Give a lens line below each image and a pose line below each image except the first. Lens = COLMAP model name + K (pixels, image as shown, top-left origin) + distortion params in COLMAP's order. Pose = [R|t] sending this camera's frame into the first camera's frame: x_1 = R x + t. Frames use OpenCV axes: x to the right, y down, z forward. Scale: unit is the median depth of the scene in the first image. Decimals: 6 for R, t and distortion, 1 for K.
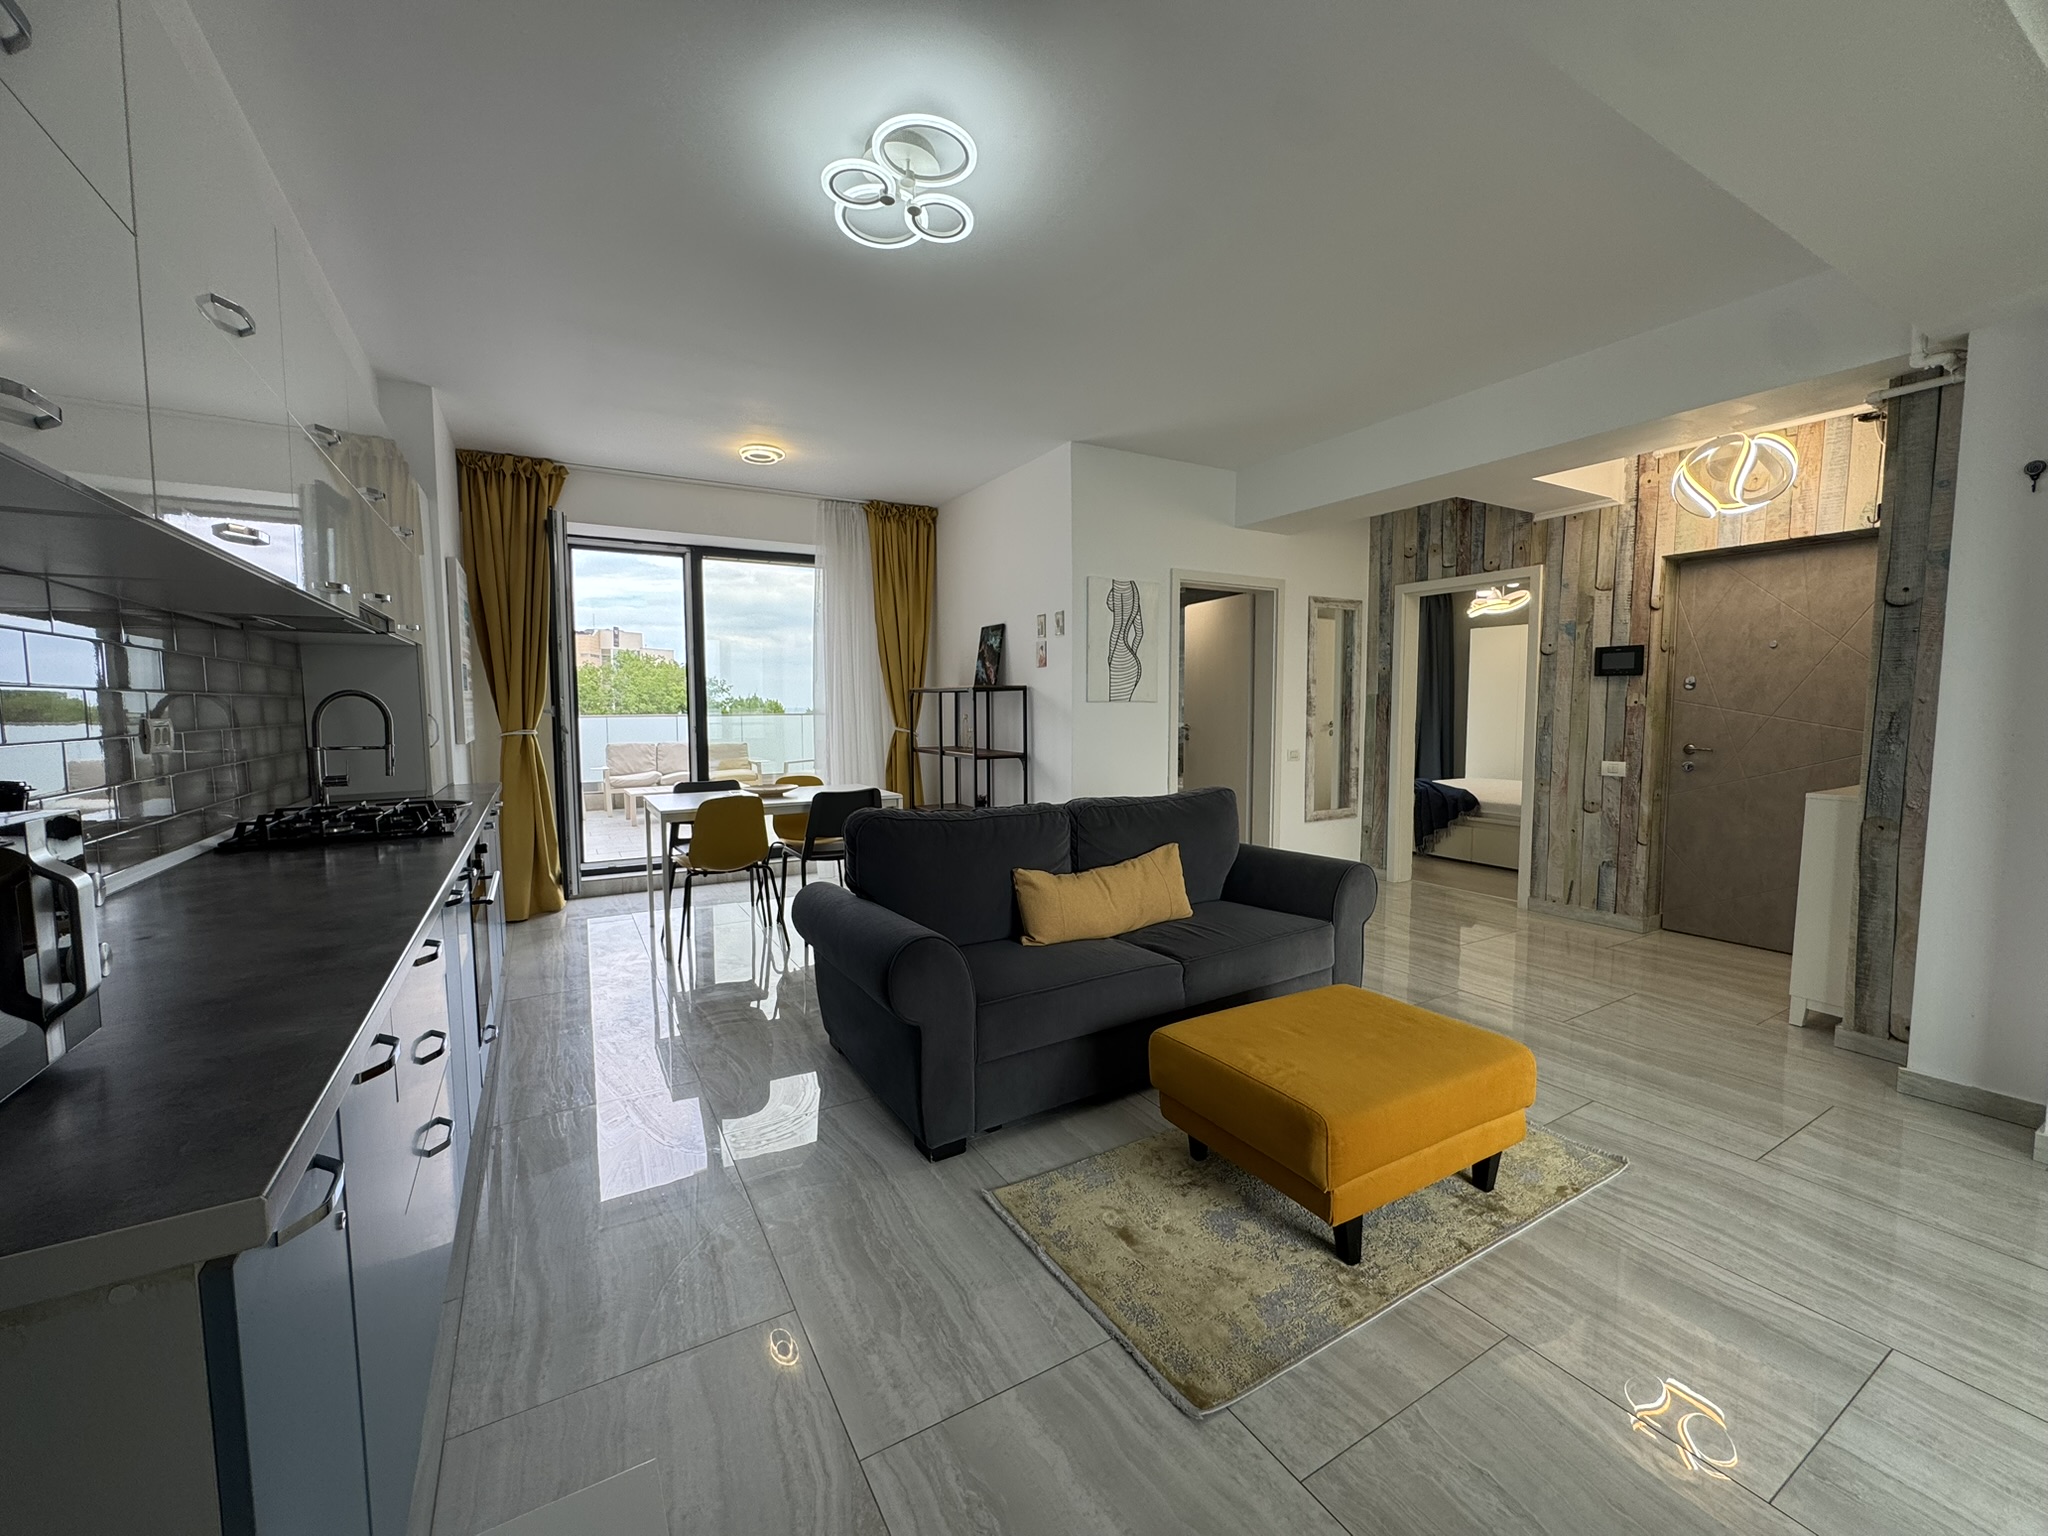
lens RADIAL K [[814.8, 0, 1024.0], [0, 814.8, 768.0], [0, 0, 1]] dist [-0.003127, -0.000216]
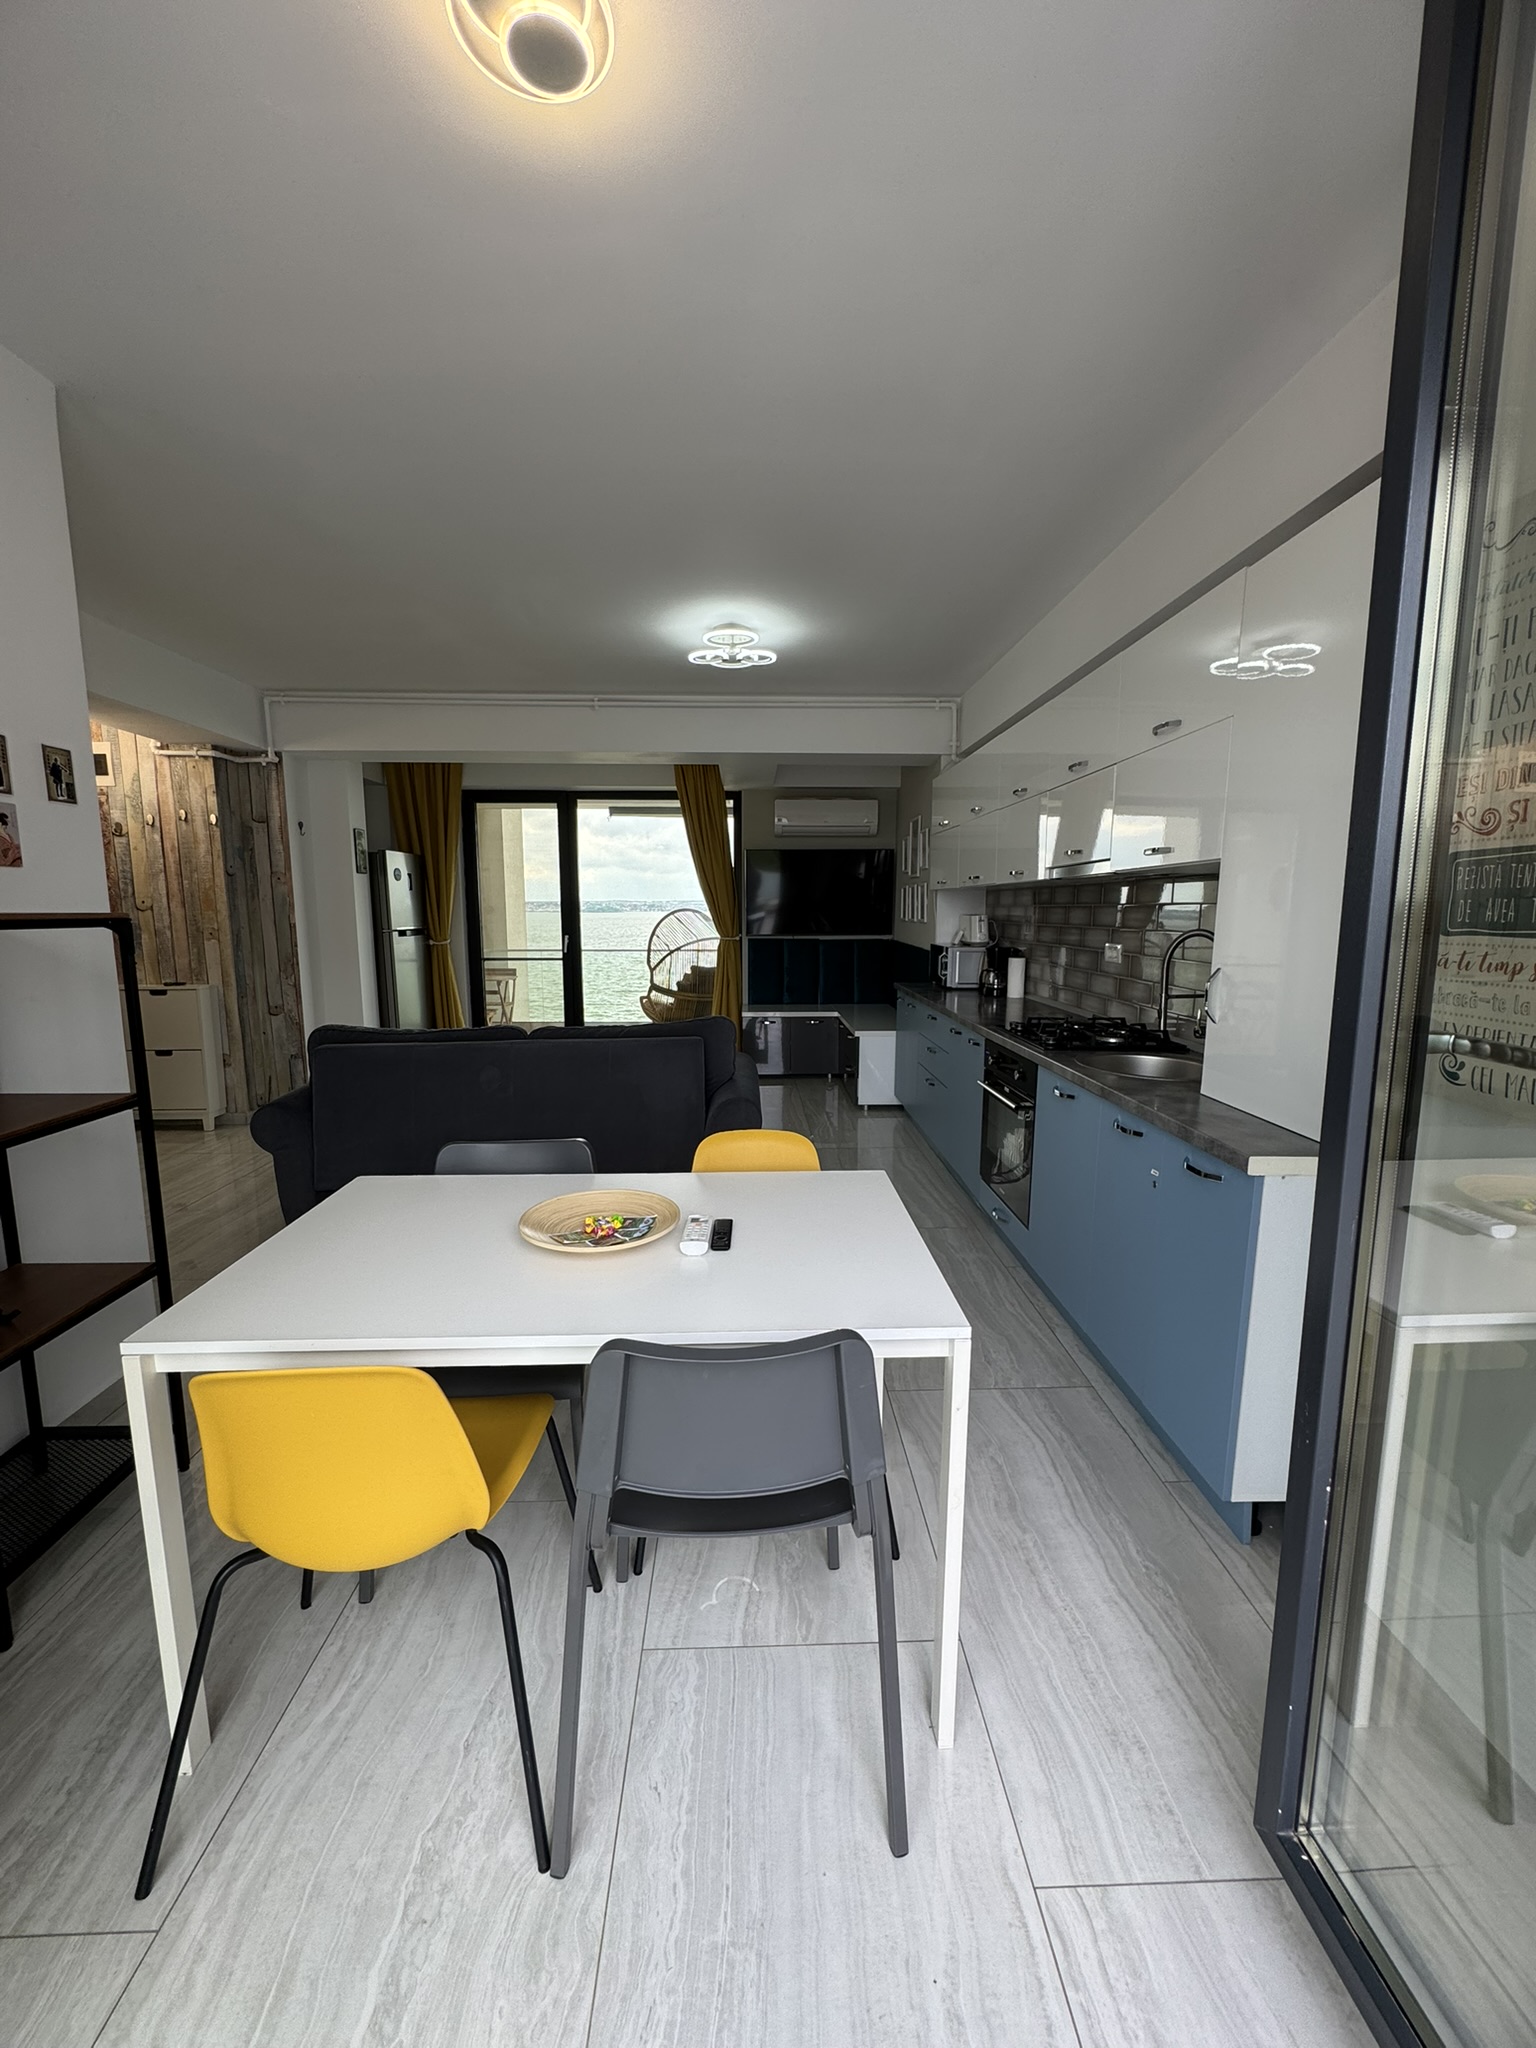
lens RADIAL K [[814.8, 0, 768.0], [0, 814.8, 1024.0], [0, 0, 1]] dist [-0.003127, -0.000216]
pose [[0.475505, -0.117136, 0.871880, 0.017089], [0.070159, 0.992988, 0.095143, 0.006108], [-0.876911, 0.015929, 0.480389, -0.174767]]
